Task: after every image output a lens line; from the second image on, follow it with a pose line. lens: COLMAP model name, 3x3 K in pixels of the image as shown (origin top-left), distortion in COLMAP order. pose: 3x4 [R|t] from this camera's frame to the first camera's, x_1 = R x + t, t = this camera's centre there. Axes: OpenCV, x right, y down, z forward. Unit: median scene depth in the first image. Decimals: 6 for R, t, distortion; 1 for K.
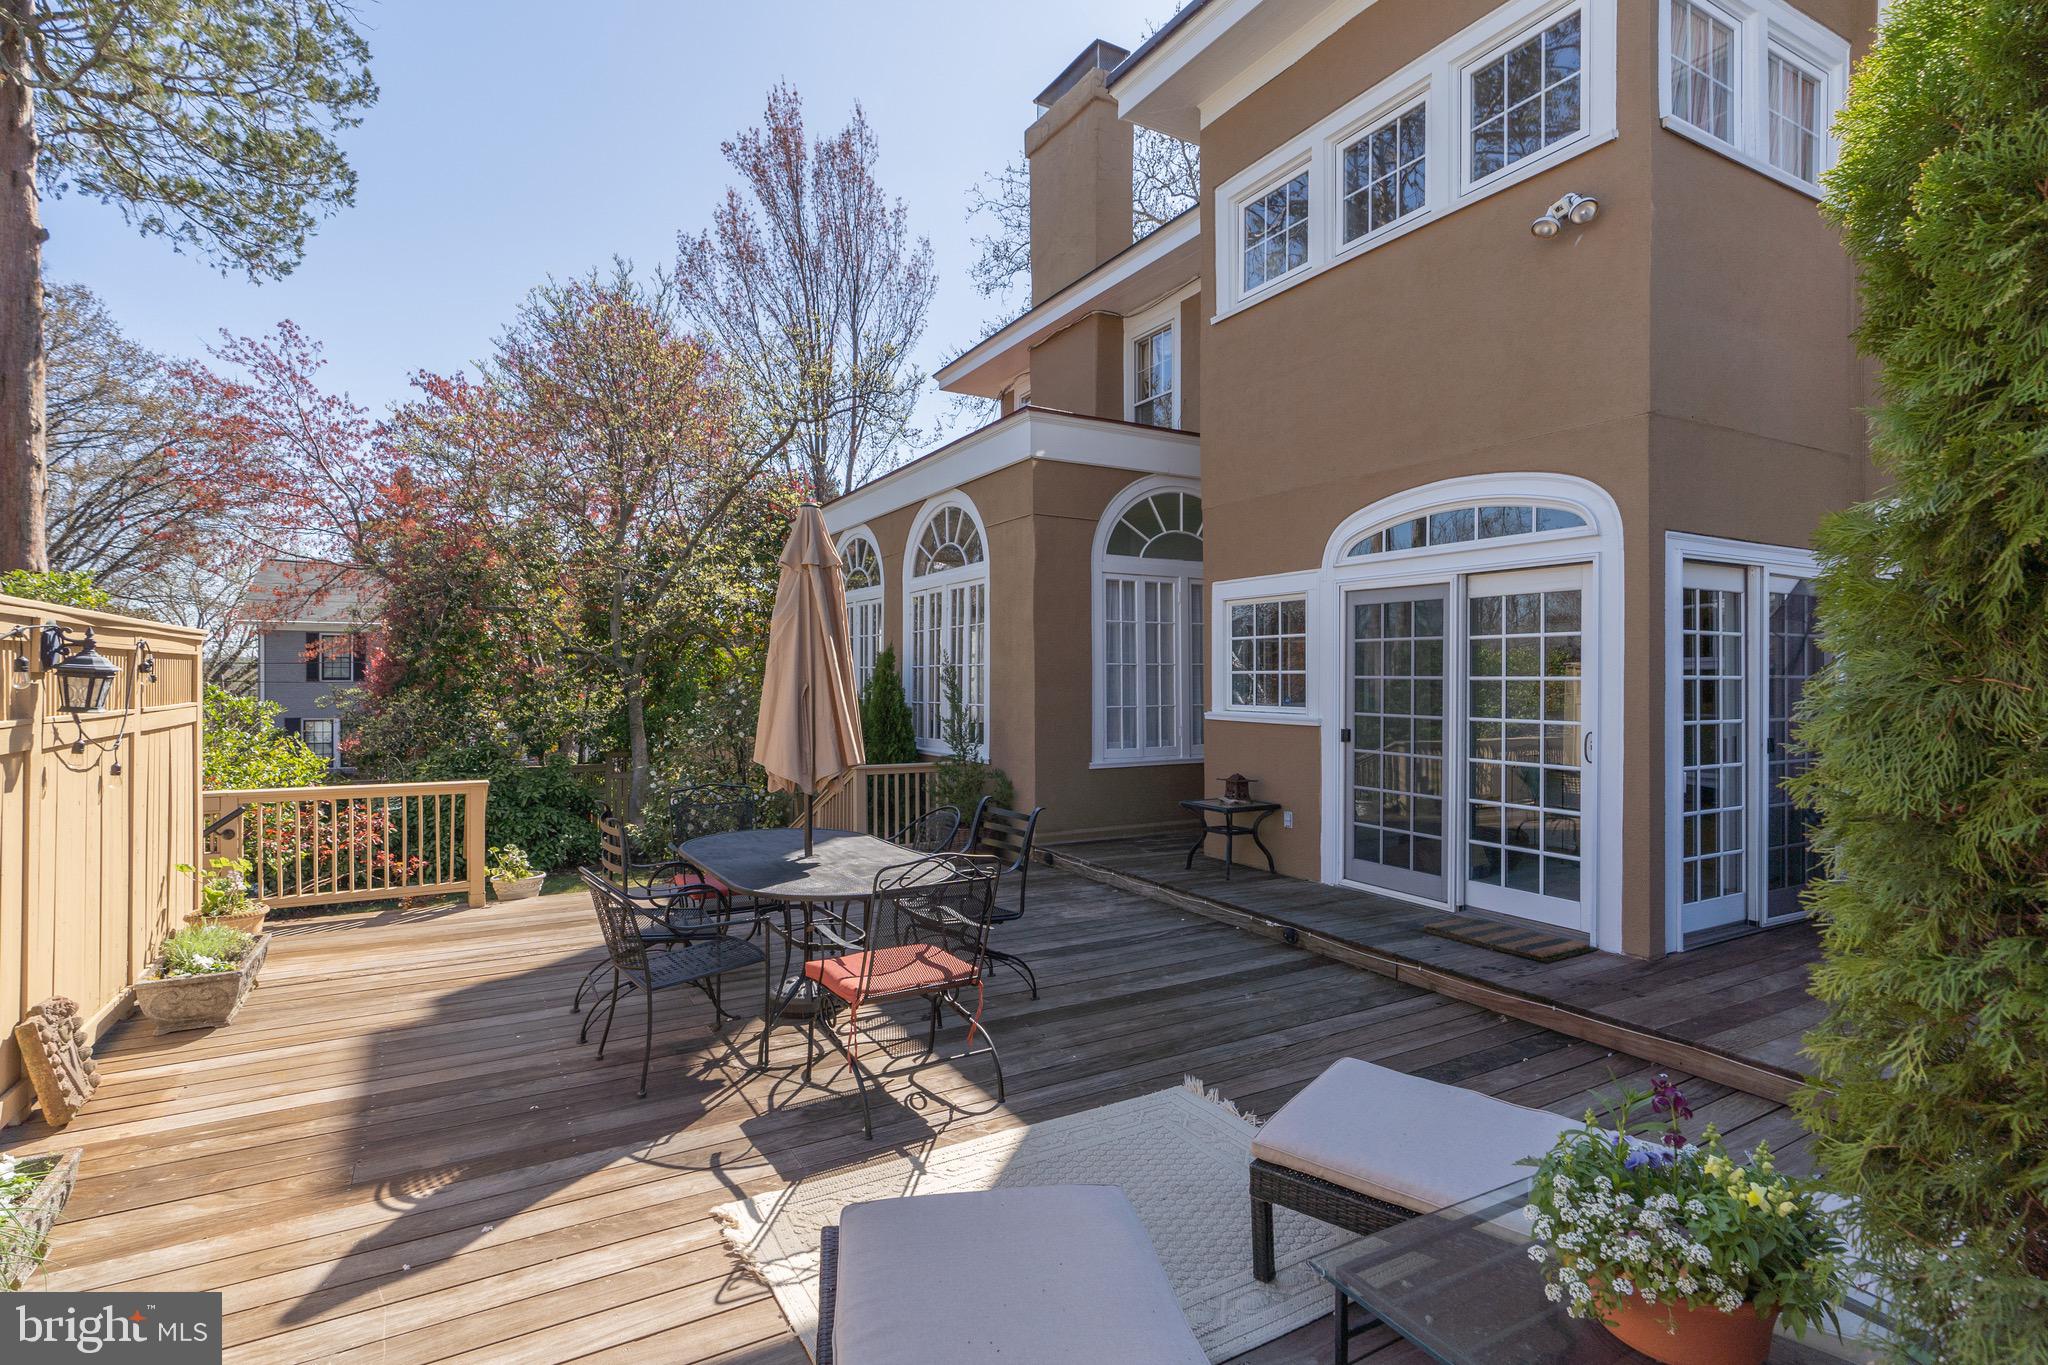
lens RADIAL K [[922.5, 0, 1054.5], [0, 922.5, 683.0], [0, 0, 1]] dist [-0.000527, 0.000014]
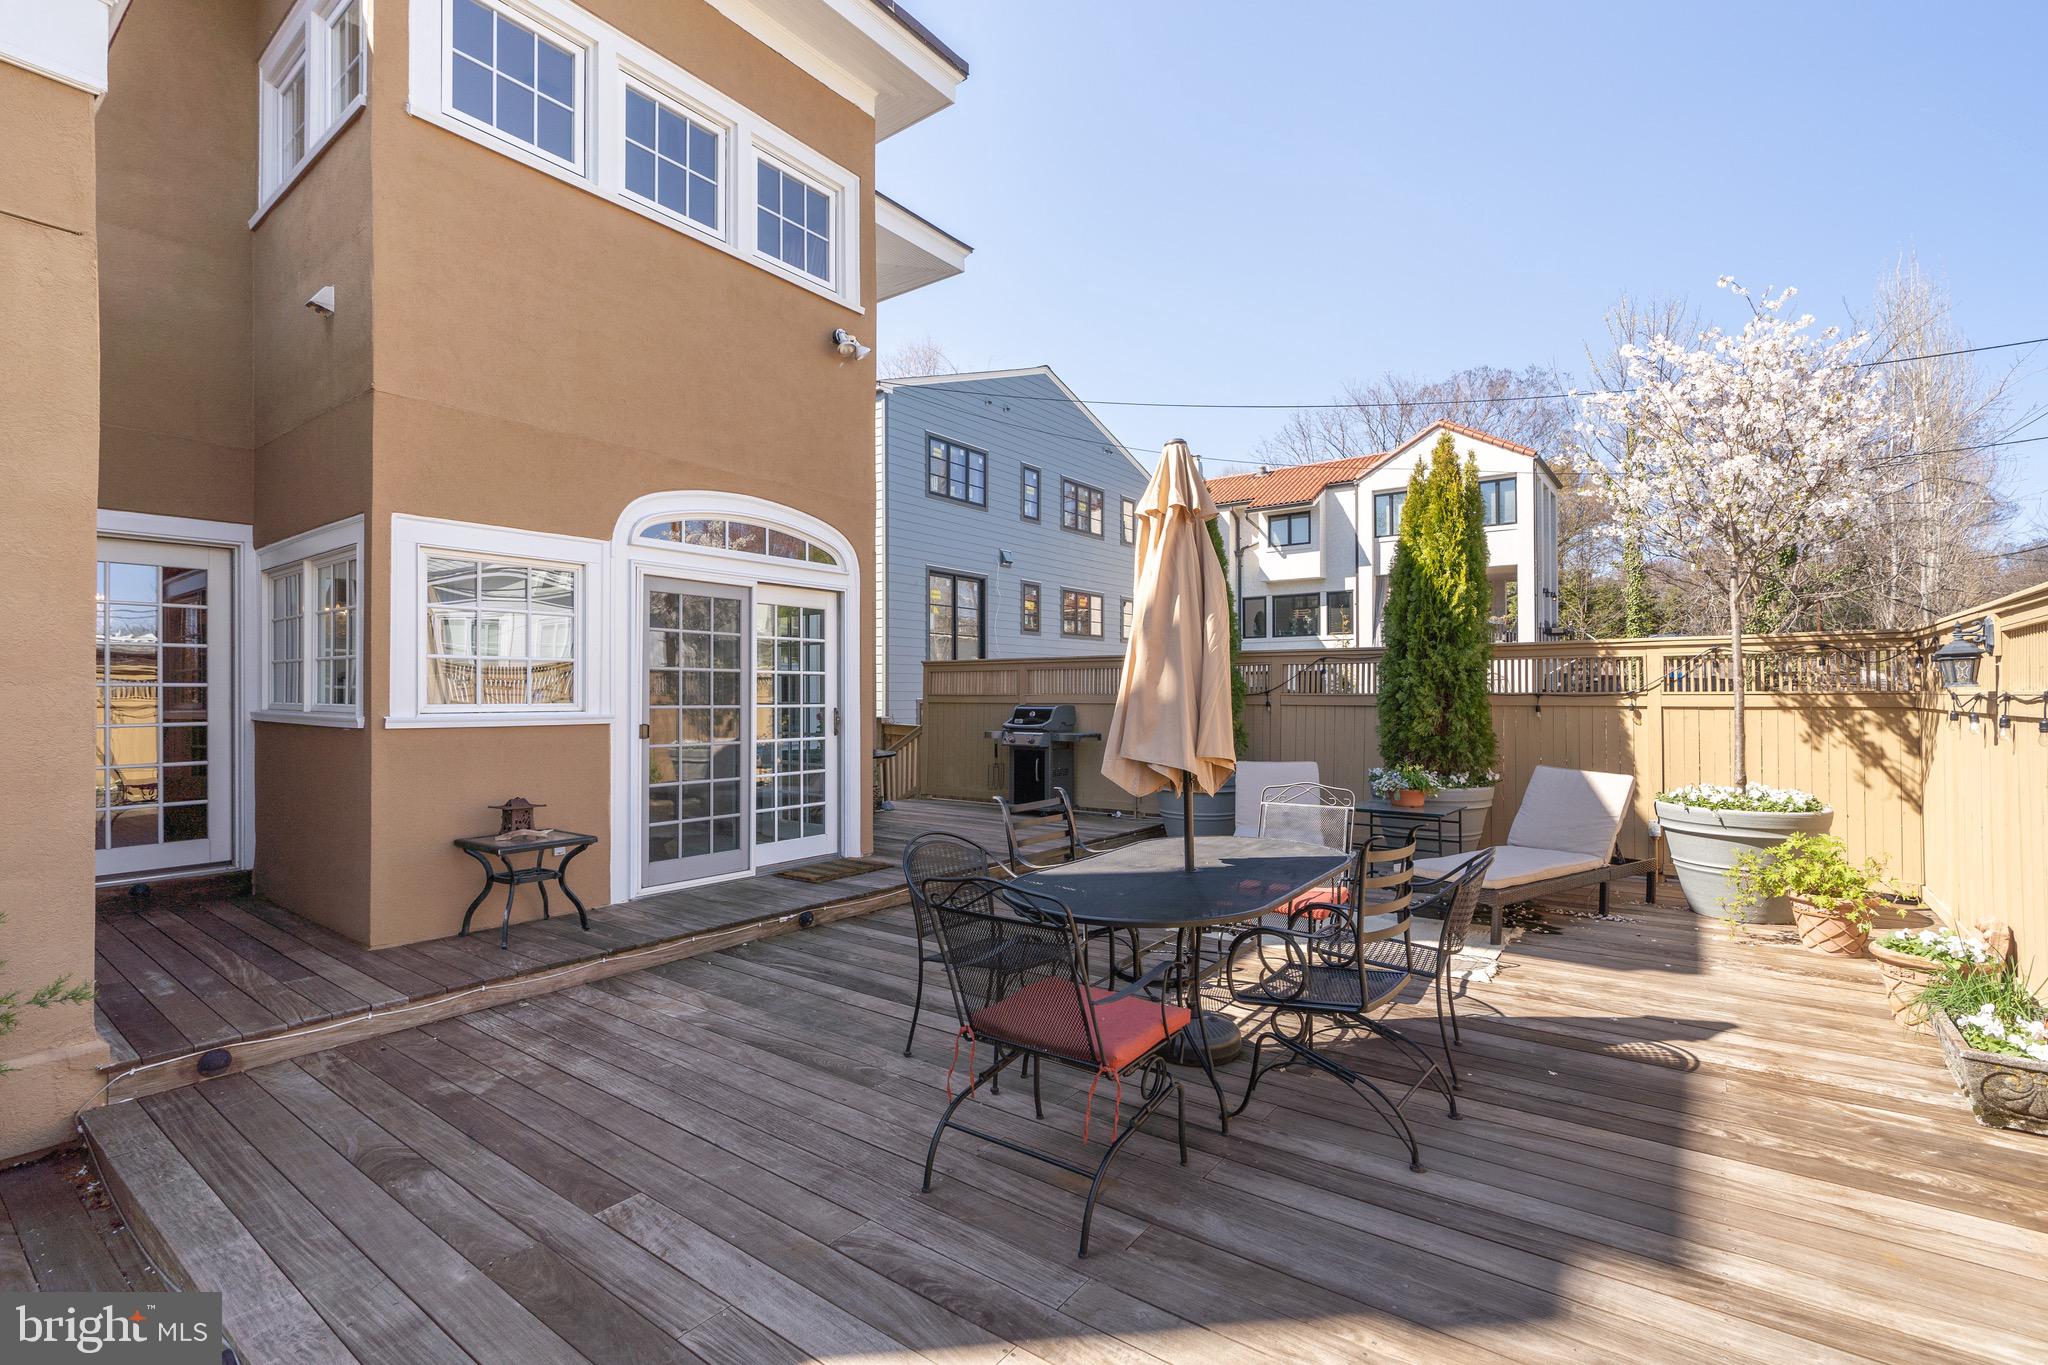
lens RADIAL K [[922.5, 0, 1054.5], [0, 922.5, 683.0], [0, 0, 1]] dist [-0.000527, 0.000014]
pose [[-0.361712, 0.002120, 0.932288, -0.769673], [-0.003727, 0.999986, -0.003720, 0.011905], [-0.932283, -0.004820, -0.361699, 1.068170]]
